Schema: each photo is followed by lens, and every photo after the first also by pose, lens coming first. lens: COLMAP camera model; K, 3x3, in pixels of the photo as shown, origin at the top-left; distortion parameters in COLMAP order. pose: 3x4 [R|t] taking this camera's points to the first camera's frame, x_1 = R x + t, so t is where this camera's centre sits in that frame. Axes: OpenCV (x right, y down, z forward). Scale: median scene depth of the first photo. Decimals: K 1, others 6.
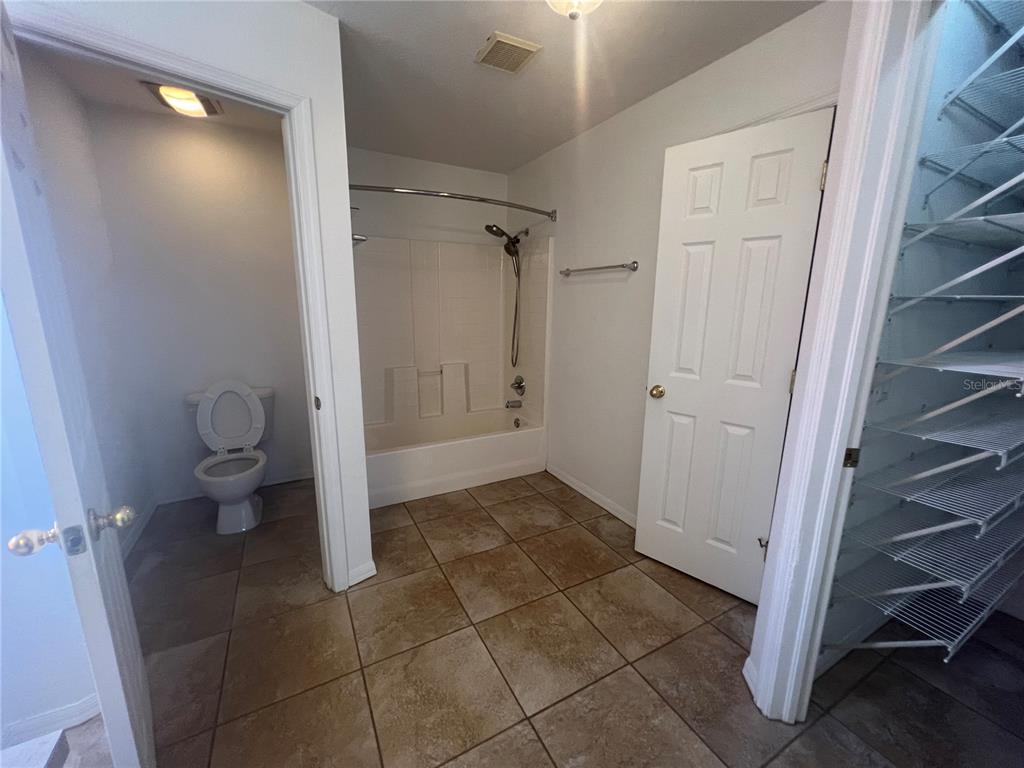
lens RADIAL K [[414.2, 0, 511.2], [0, 414.2, 386.1], [0, 0, 1]] dist [-0.000485, -0.000014]
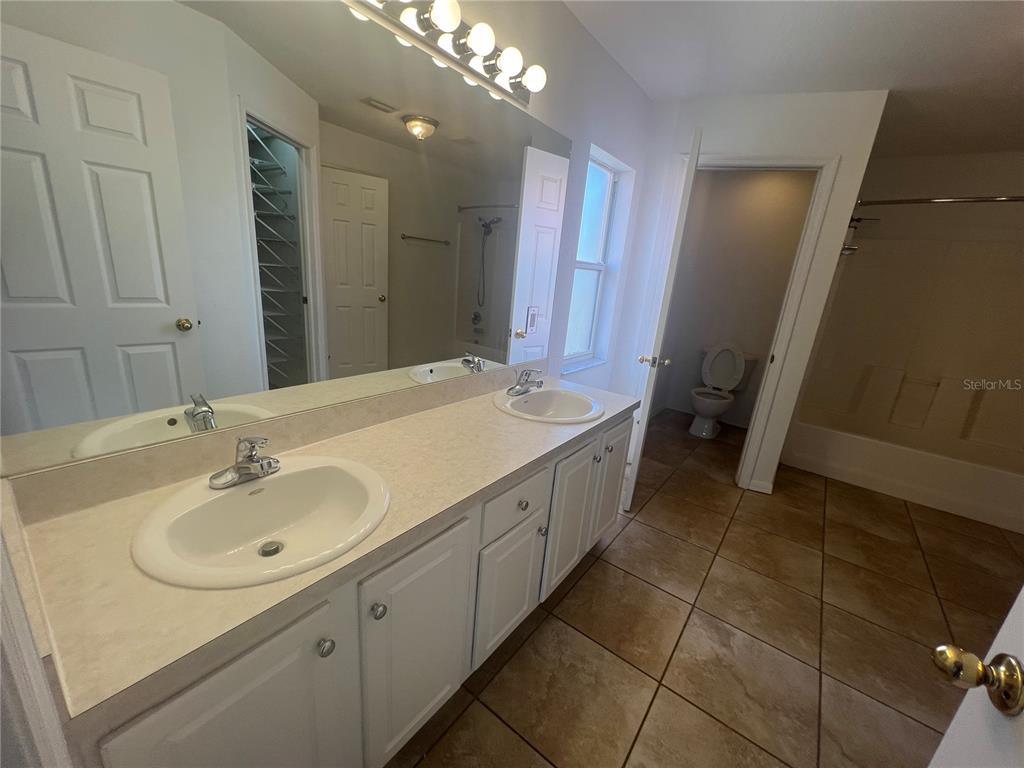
lens RADIAL K [[405.1, 0, 505.5], [0, 405.1, 382.0], [0, 0, 1]] dist [0.000050, 0.000102]
pose [[0.396279, 0.272100, -0.876884, 0.374896], [-0.268036, 0.947756, 0.172962, 0.094588], [0.878134, 0.166496, 0.448508, -0.409717]]
